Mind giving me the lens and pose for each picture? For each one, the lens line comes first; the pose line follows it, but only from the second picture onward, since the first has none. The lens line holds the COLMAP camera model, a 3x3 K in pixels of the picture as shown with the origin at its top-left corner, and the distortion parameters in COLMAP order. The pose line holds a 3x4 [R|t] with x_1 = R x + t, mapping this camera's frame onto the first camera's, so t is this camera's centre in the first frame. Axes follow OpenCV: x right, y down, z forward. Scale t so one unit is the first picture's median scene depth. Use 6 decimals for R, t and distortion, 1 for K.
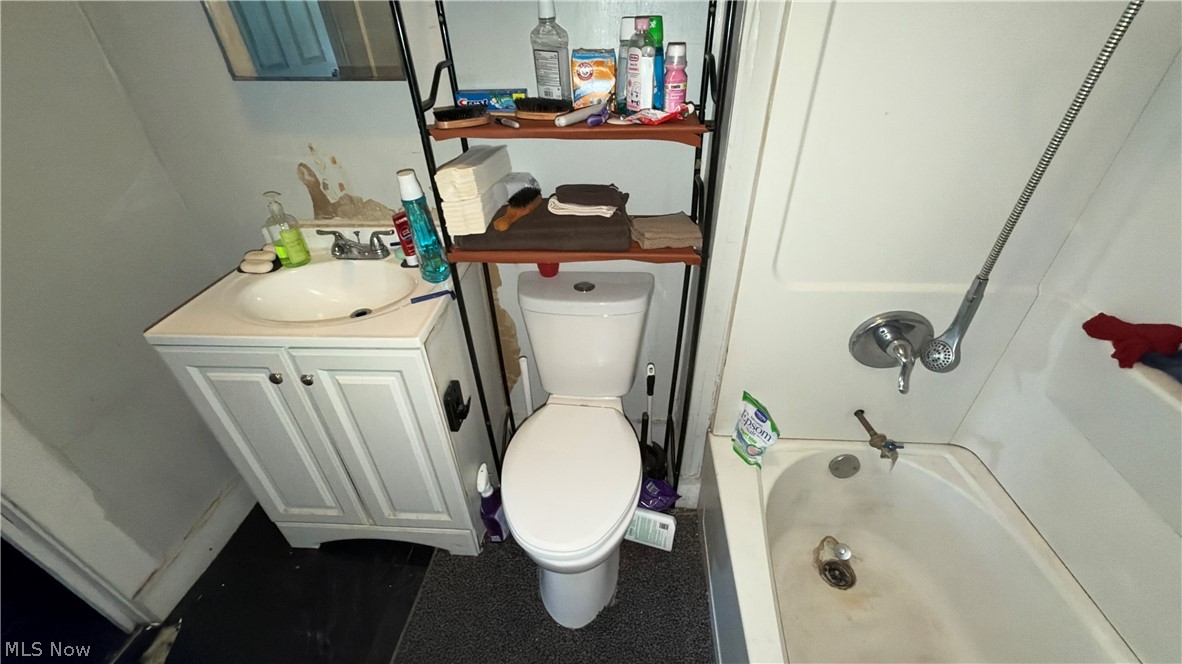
lens RADIAL K [[468.5, 0, 596.7], [0, 468.5, 329.5], [0, 0, 1]] dist [-0.000803, 0.000045]
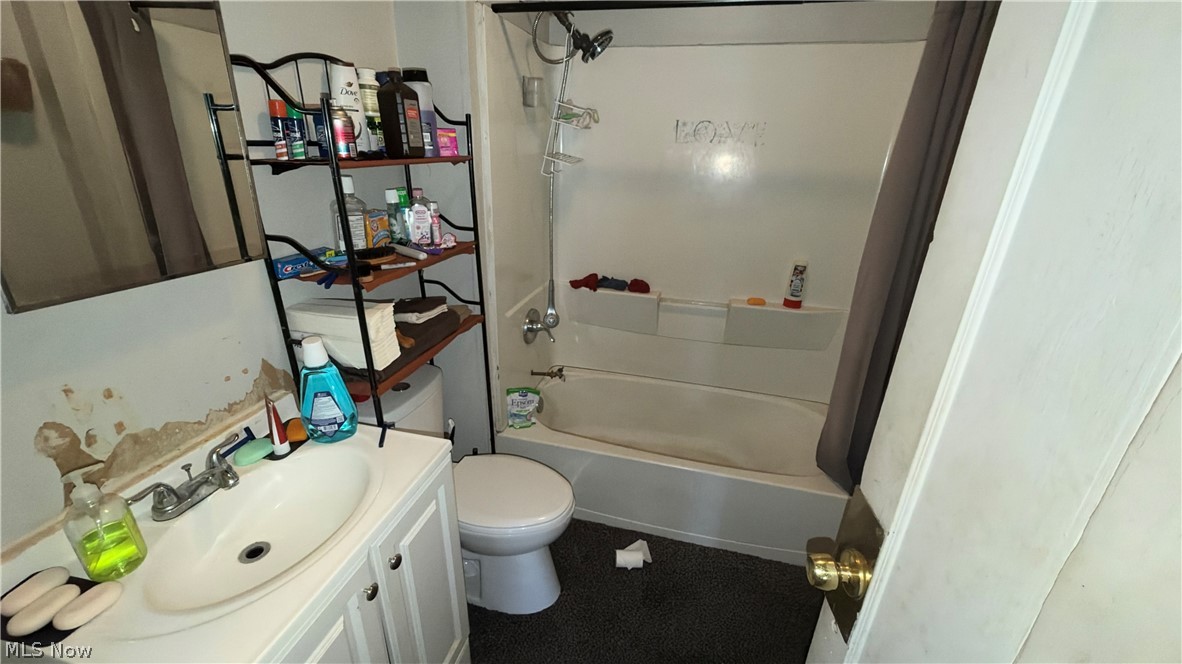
lens RADIAL K [[468.5, 0, 598.0], [0, 468.5, 329.3], [0, 0, 1]] dist [-0.000803, 0.000045]
pose [[0.179937, -0.339828, 0.923114, -1.024712], [0.533070, 0.822376, 0.198834, -0.189861], [-0.826716, 0.456307, 0.329128, 0.133000]]
